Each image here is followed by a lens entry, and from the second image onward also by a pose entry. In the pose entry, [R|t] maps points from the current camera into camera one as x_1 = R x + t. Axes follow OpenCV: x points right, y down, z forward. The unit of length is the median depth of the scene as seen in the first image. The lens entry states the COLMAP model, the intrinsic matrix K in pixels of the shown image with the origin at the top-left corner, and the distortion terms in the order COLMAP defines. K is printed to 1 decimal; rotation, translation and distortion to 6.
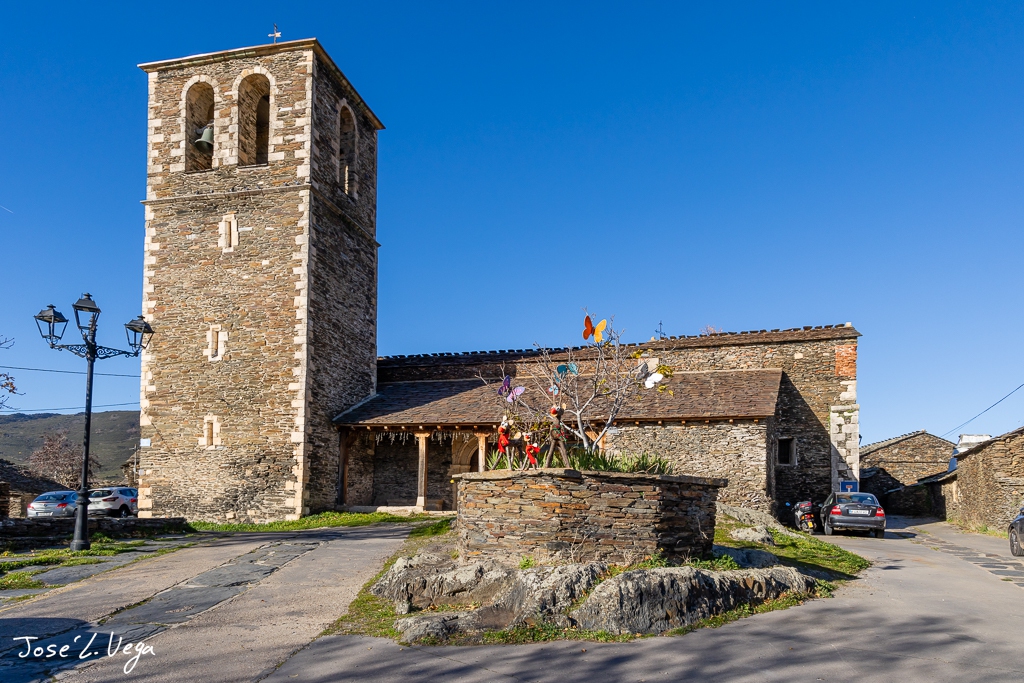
lens RADIAL K [[731.9, 0, 487.9], [0, 731.9, 408.8], [0, 0, 1]] dist [0.004535, -0.000409]
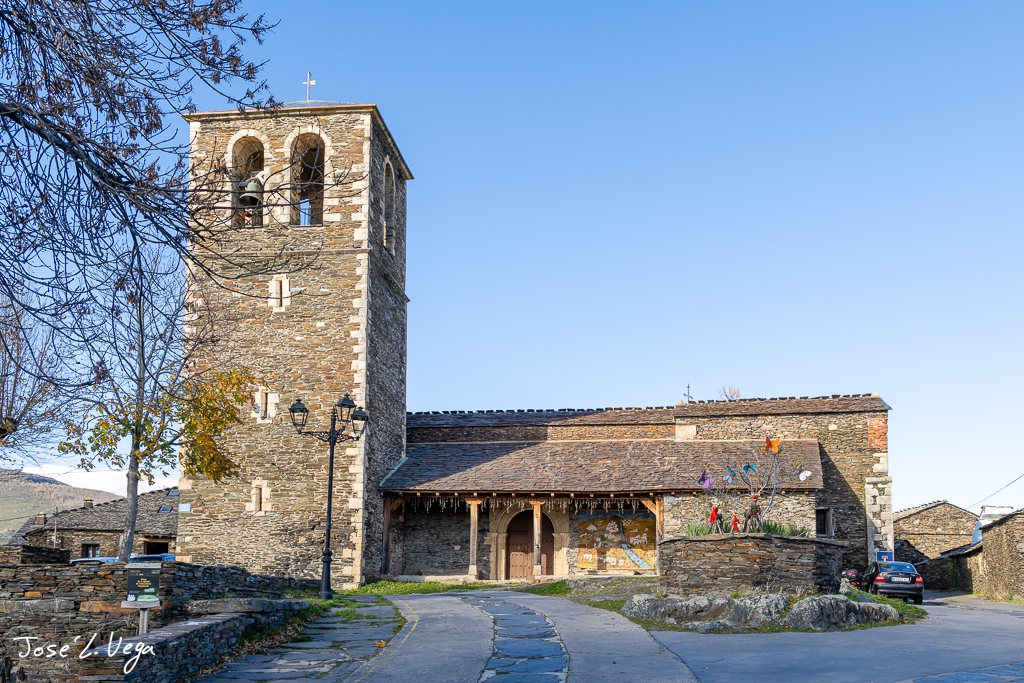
lens RADIAL K [[978.9, 0, 497.4], [0, 978.9, 381.9], [0, 0, 1]] dist [0.023770, 0.012330]
pose [[0.992359, 0.024285, 0.120972, -0.221814], [-0.014613, 0.996671, -0.080211, -0.020249], [-0.122517, 0.077830, 0.989410, -0.321996]]
